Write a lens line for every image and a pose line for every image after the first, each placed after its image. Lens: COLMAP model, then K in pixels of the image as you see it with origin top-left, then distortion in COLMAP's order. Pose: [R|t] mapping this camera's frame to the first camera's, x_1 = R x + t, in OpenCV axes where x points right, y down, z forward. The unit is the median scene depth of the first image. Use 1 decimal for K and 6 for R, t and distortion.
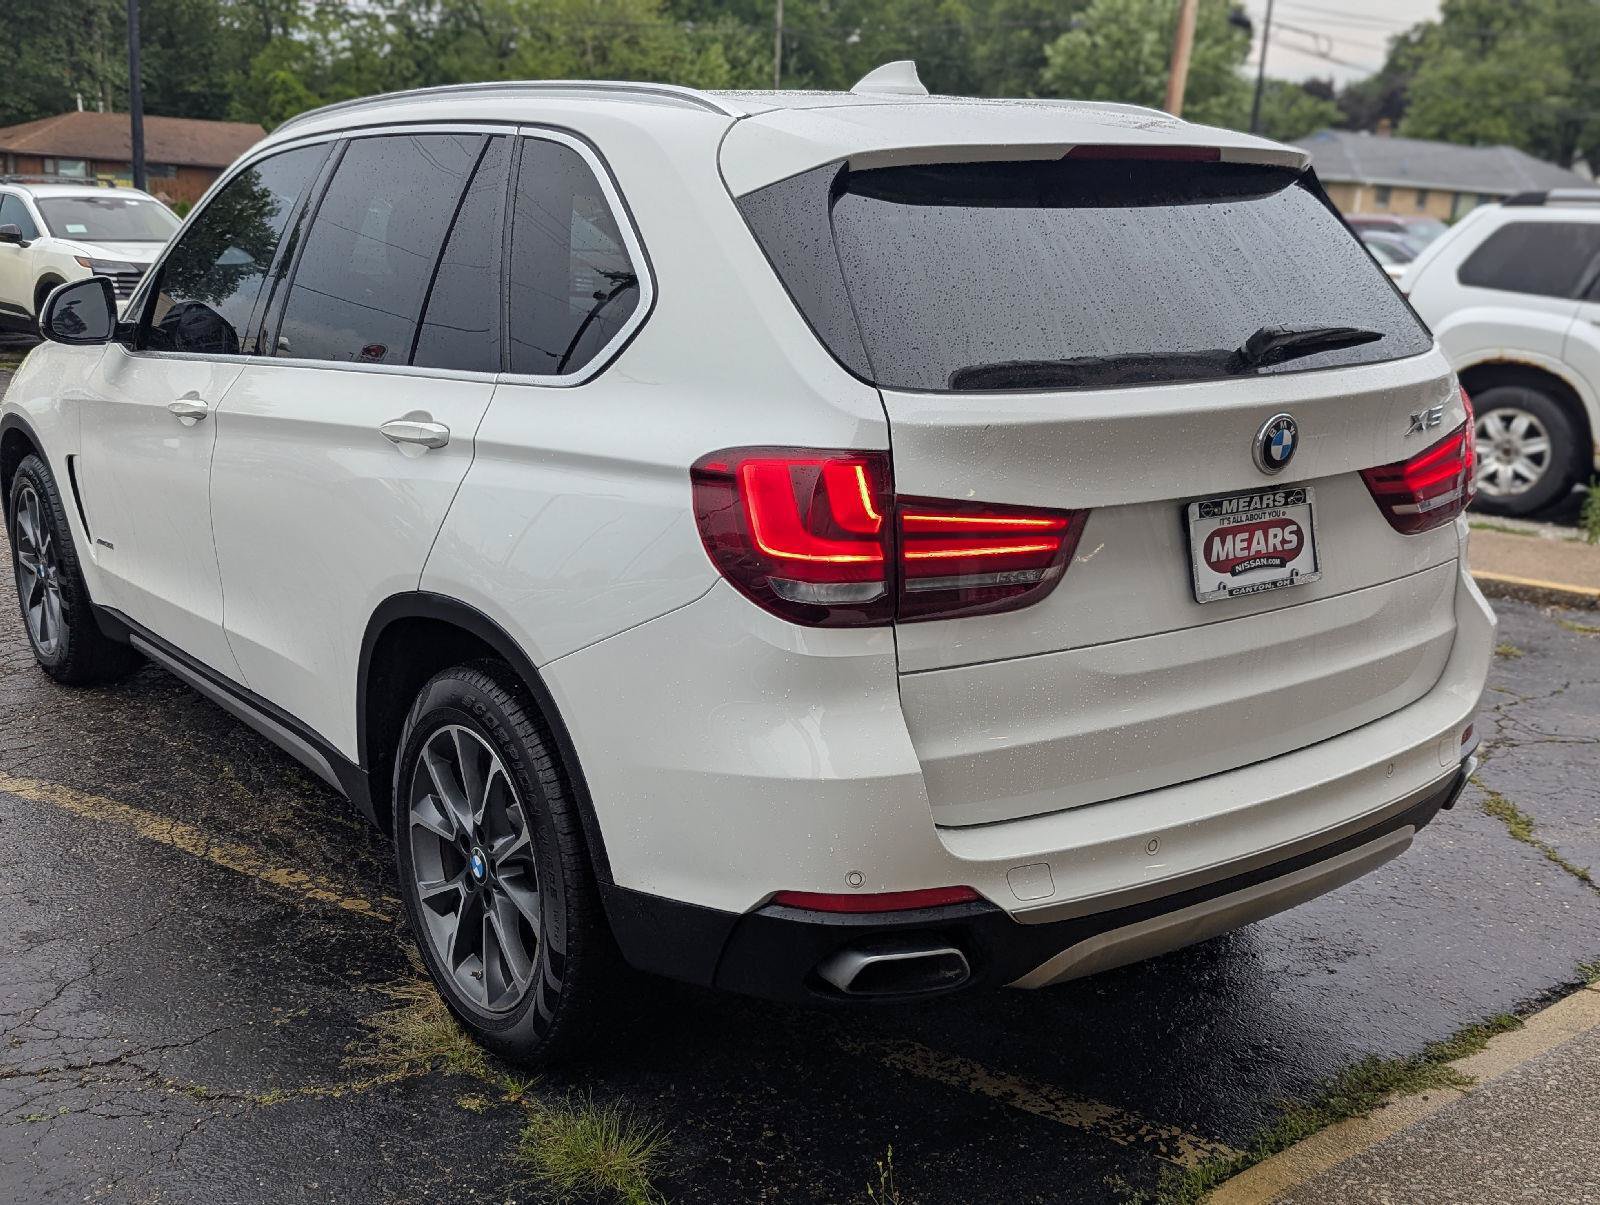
lens RADIAL K [[1739.1, 0, 809.8], [0, 1739.1, 598.9], [0, 0, 1]] dist [0.053733, 0.000000]
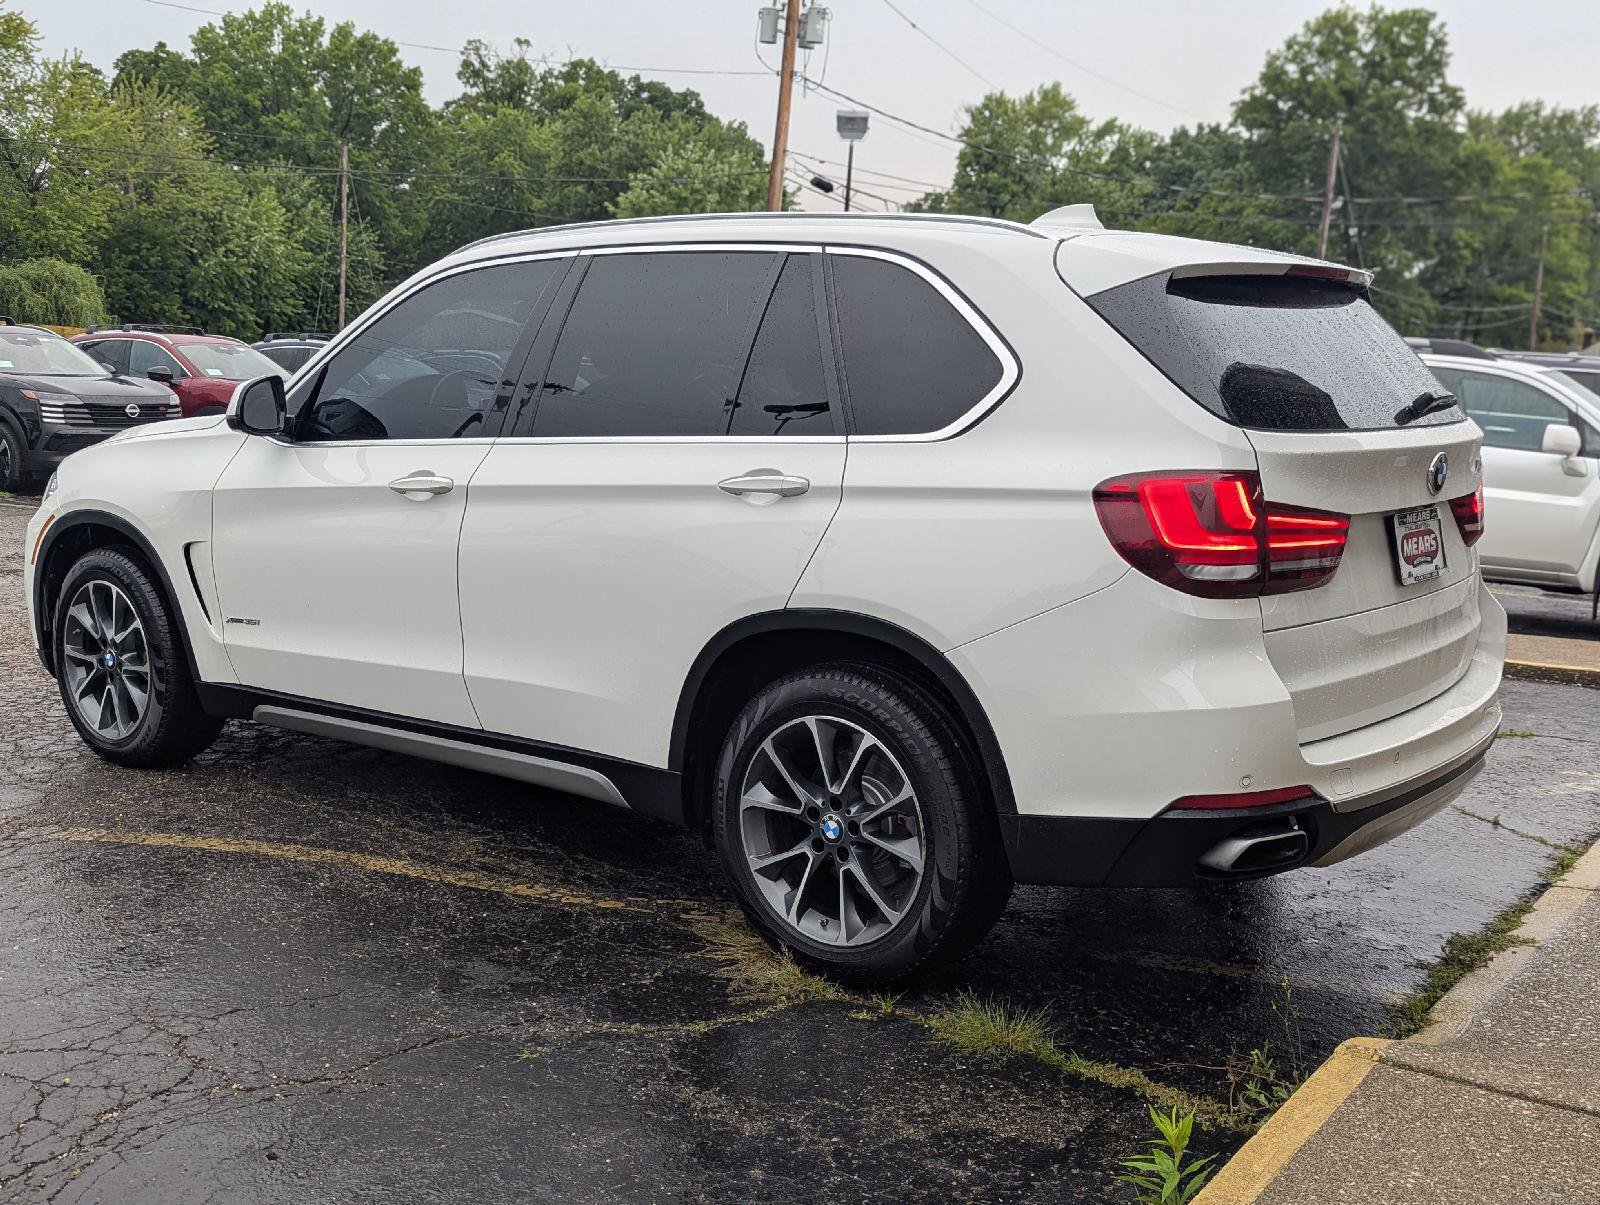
lens RADIAL K [[1739.1, 0, 805.6], [0, 1739.1, 602.7], [0, 0, 1]] dist [0.053733, 0.000000]
pose [[0.964913, -0.030920, 0.260743, -0.582690], [0.051603, 0.996007, -0.072853, 0.090207], [-0.257449, 0.083752, 0.962656, -0.222194]]
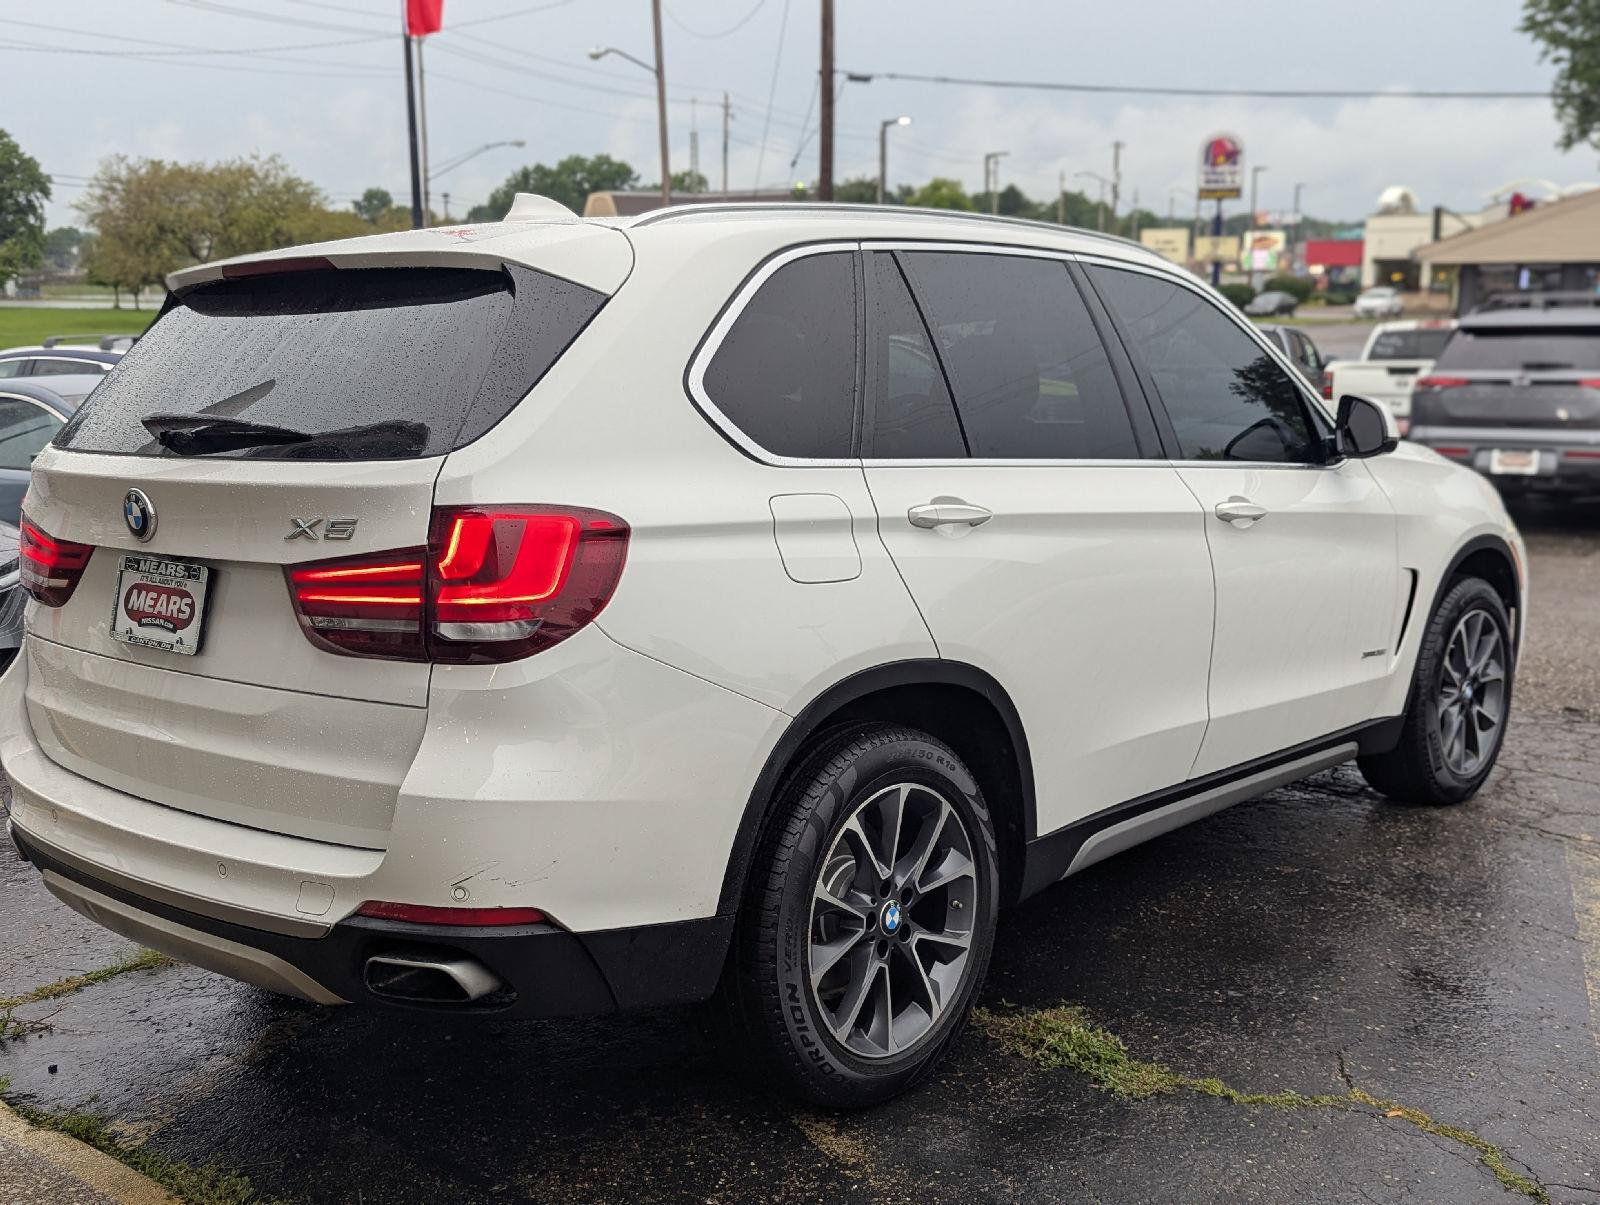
lens RADIAL K [[1739.1, 0, 788.0], [0, 1739.1, 599.1], [0, 0, 1]] dist [0.053733, 0.000000]
pose [[0.193836, 0.121655, -0.973462, 1.415489], [-0.211405, 0.974148, 0.079646, -0.208186], [0.957985, 0.190357, 0.214543, 1.130050]]
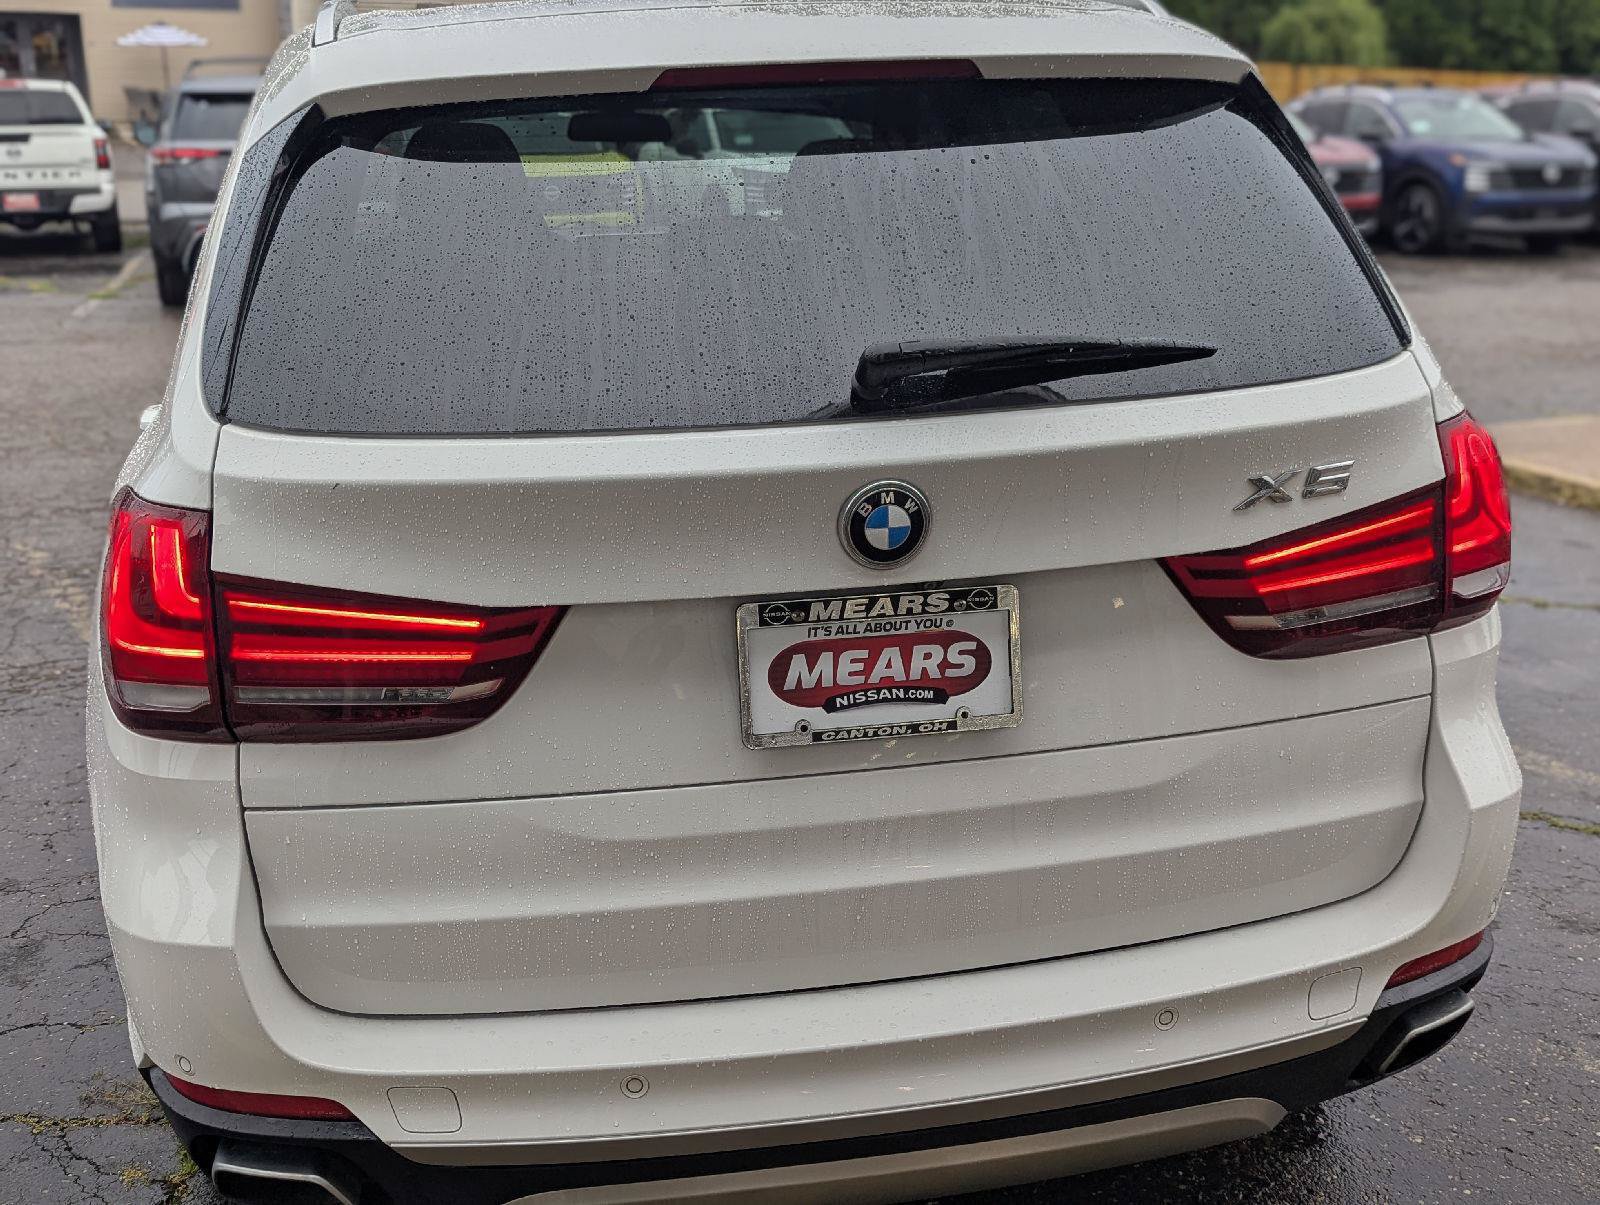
lens RADIAL K [[1739.1, 0, 807.5], [0, 1739.1, 625.9], [0, 0, 1]] dist [0.053733, 0.000000]
pose [[0.895661, 0.101653, -0.432964, 0.510912], [-0.068960, 0.993497, 0.090602, -0.104444], [0.439359, -0.051292, 0.896846, 0.382393]]
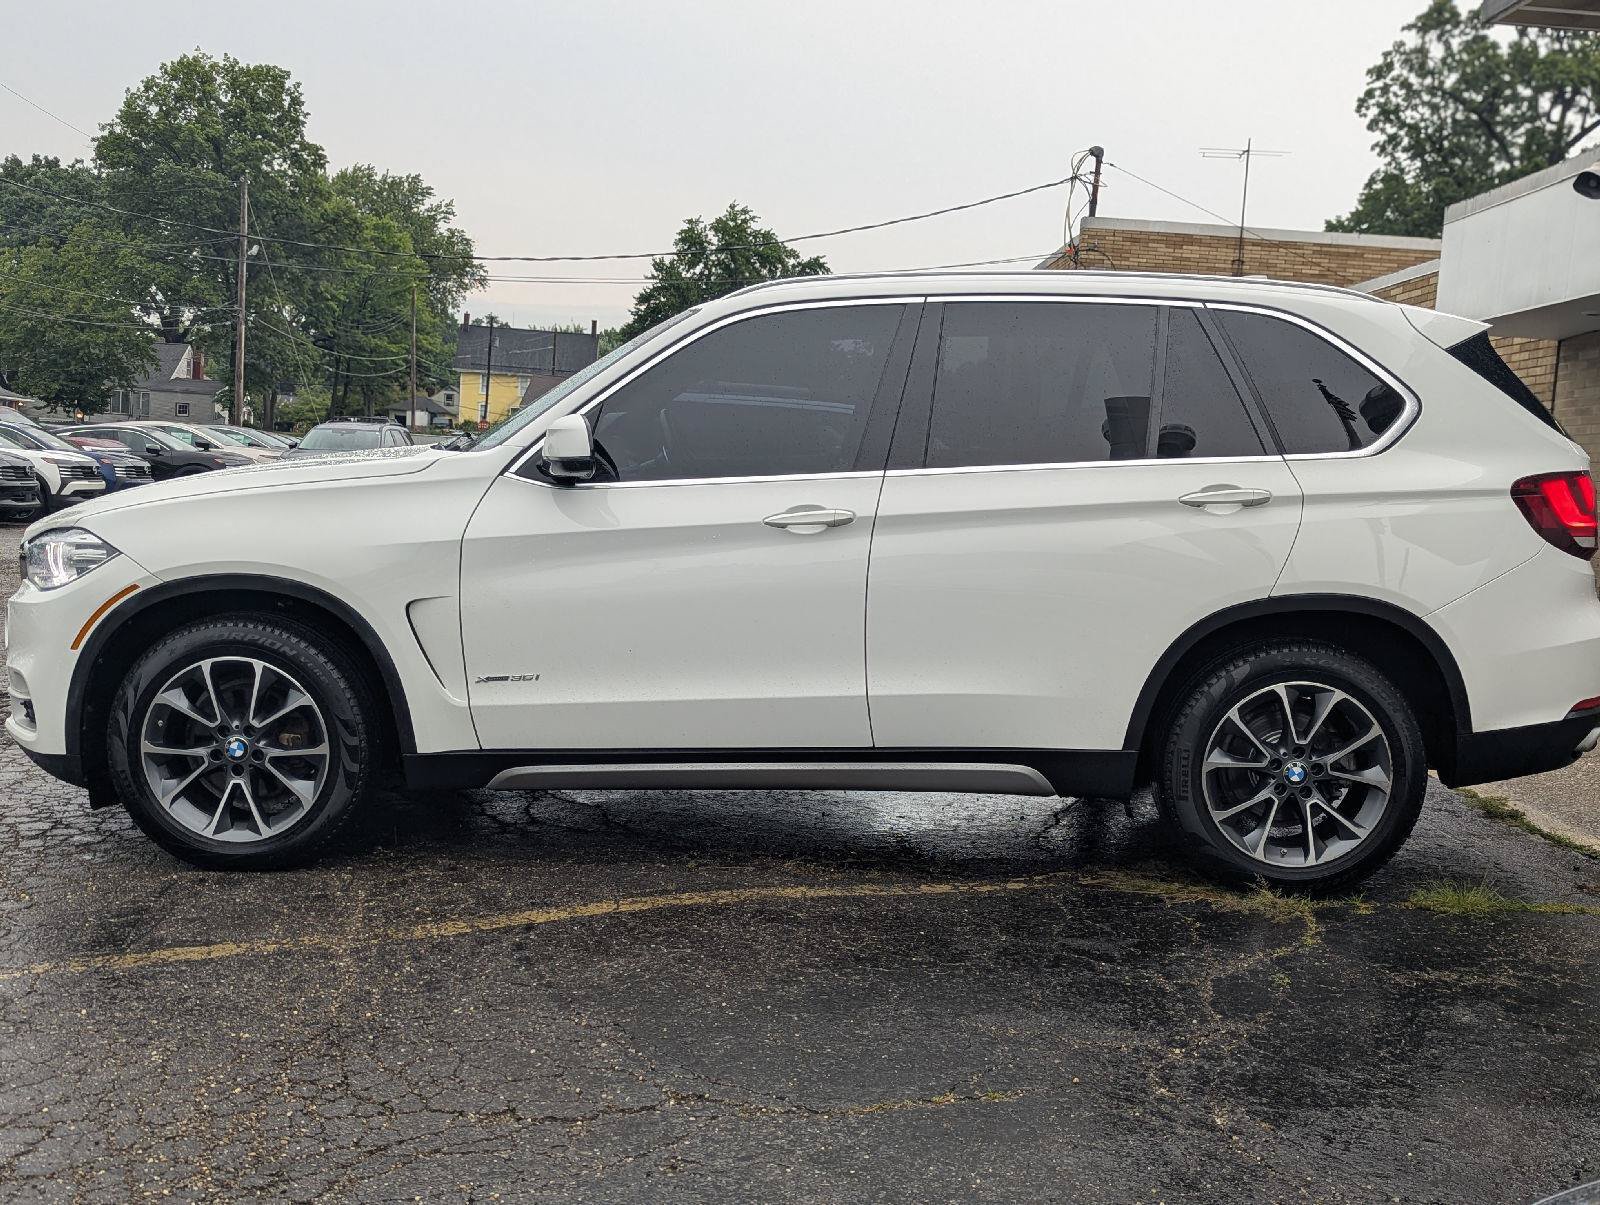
lens RADIAL K [[1739.1, 0, 802.4], [0, 1739.1, 603.2], [0, 0, 1]] dist [0.053733, 0.000000]
pose [[0.606225, -0.087152, 0.790503, -1.831735], [0.171856, 0.984849, -0.023215, -0.037205], [-0.776503, 0.149926, 0.612018, 0.415292]]
